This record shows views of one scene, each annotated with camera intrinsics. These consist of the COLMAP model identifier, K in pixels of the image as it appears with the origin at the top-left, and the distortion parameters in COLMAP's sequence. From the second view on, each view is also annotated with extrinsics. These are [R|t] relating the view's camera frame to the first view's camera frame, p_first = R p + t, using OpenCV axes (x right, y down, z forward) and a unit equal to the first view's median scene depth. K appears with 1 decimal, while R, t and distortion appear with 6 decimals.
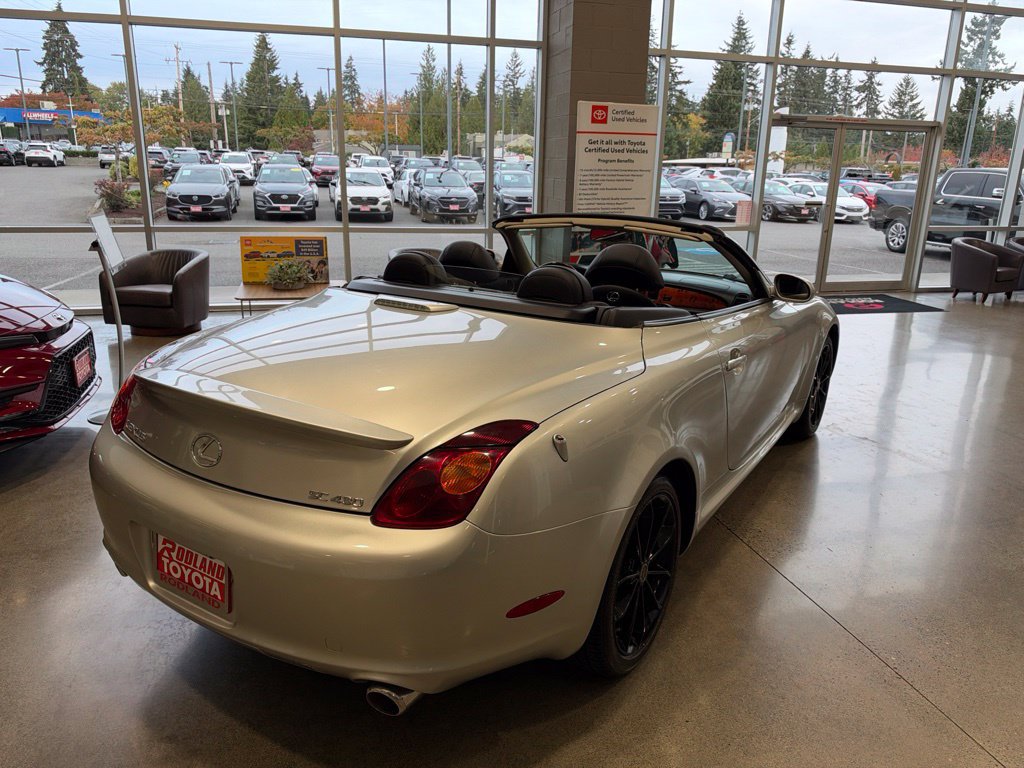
lens RADIAL K [[761.5, 0, 515.0], [0, 761.5, 388.8], [0, 0, 1]] dist [-0.011199, -0.006344]
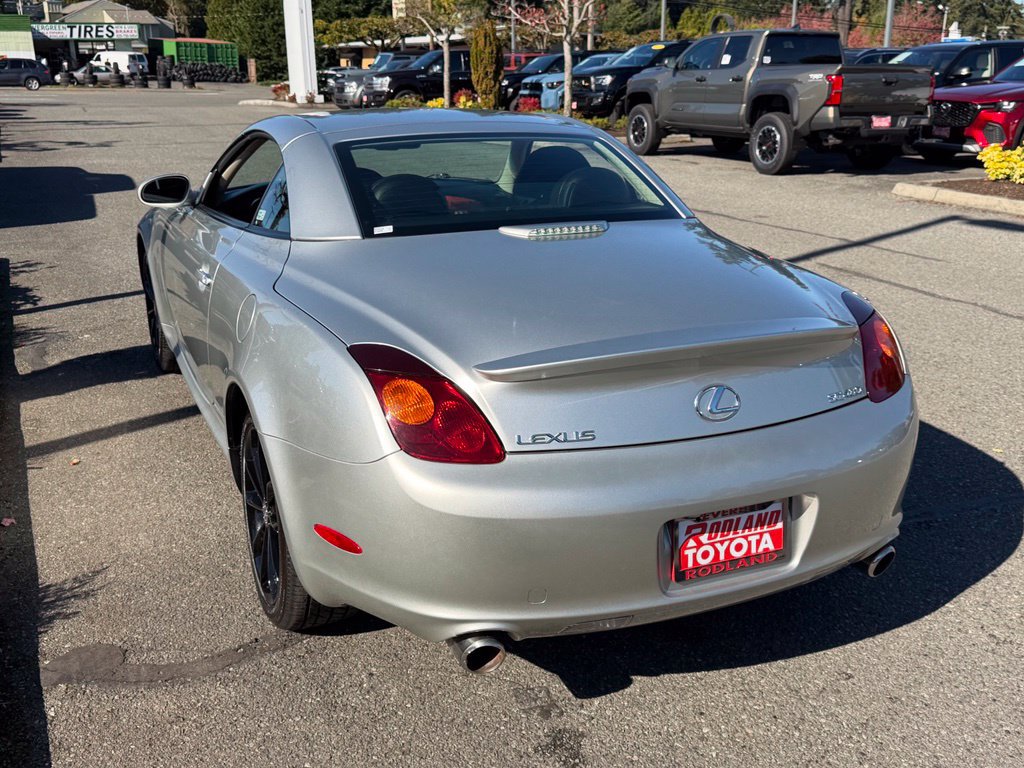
lens RADIAL K [[1029.9, 0, 514.3], [0, 1029.9, 384.2], [0, 0, 1]] dist [0.041937, 0.000000]
pose [[0.553963, -0.272786, 0.786583, -1.490723], [0.238261, 0.957226, 0.164167, -0.193480], [-0.797720, 0.096470, 0.595262, 0.486234]]
